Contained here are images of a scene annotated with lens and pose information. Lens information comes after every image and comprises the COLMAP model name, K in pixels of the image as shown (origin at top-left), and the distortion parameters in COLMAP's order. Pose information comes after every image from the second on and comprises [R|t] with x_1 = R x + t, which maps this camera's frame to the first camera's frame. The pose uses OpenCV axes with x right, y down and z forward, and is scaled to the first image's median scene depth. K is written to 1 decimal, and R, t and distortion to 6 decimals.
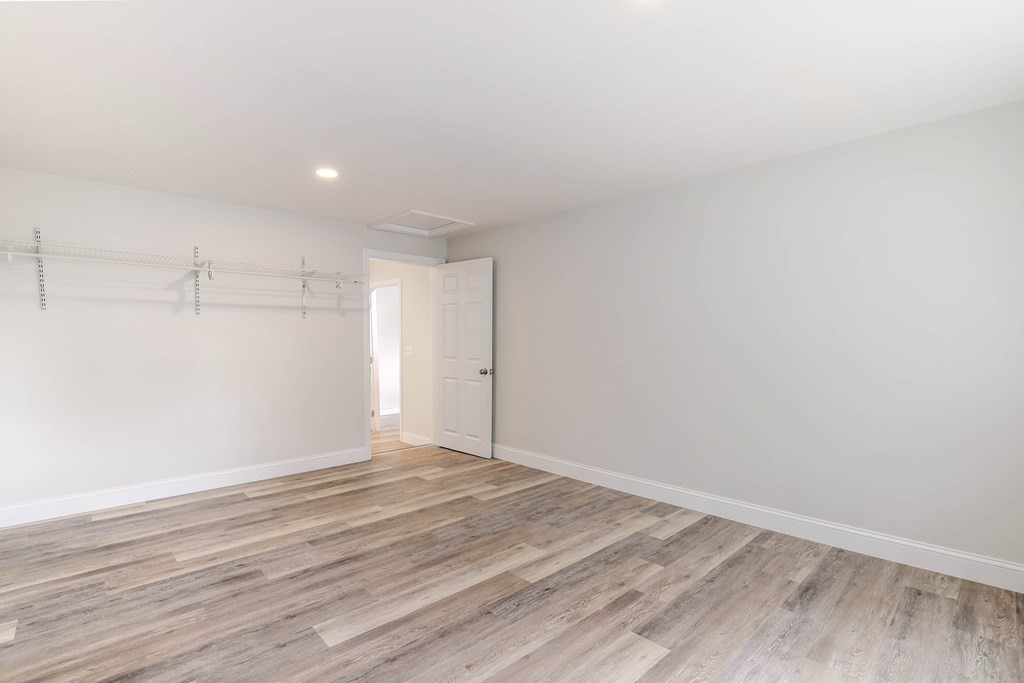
lens RADIAL K [[480.8, 0, 508.7], [0, 480.8, 337.3], [0, 0, 1]] dist [-0.025894, 0.000564]
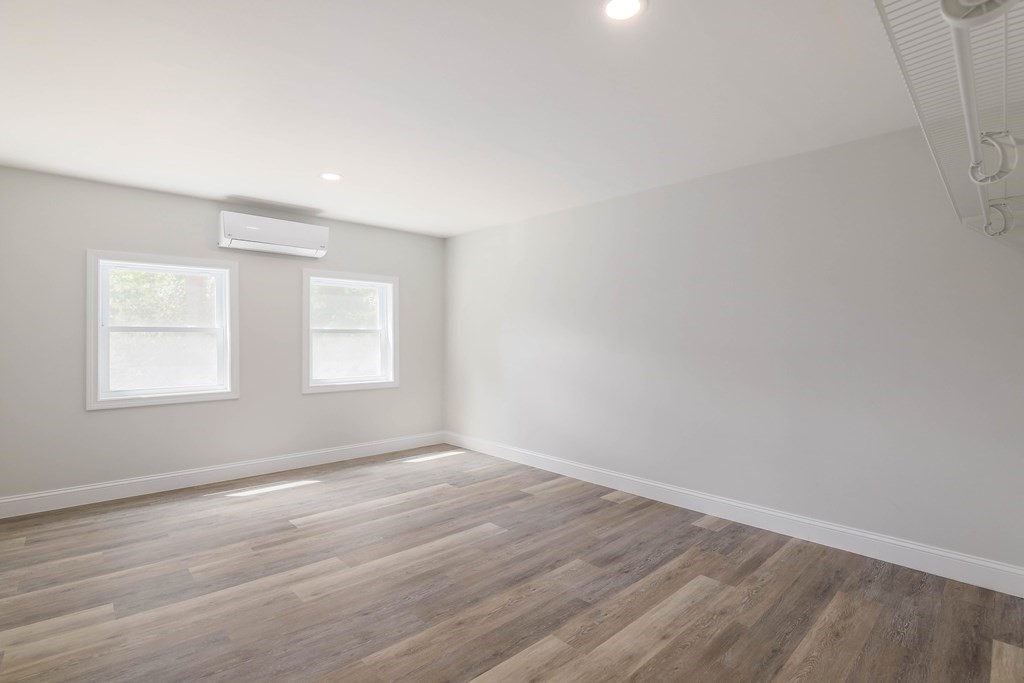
lens RADIAL K [[474.0, 0, 499.3], [0, 474.0, 343.0], [0, 0, 1]] dist [-0.020709, 0.000121]
pose [[-0.999724, -0.003106, 0.023270, -0.336930], [-0.003310, 0.999956, -0.008750, 0.030799], [-0.023242, -0.008825, -0.999691, 2.000485]]
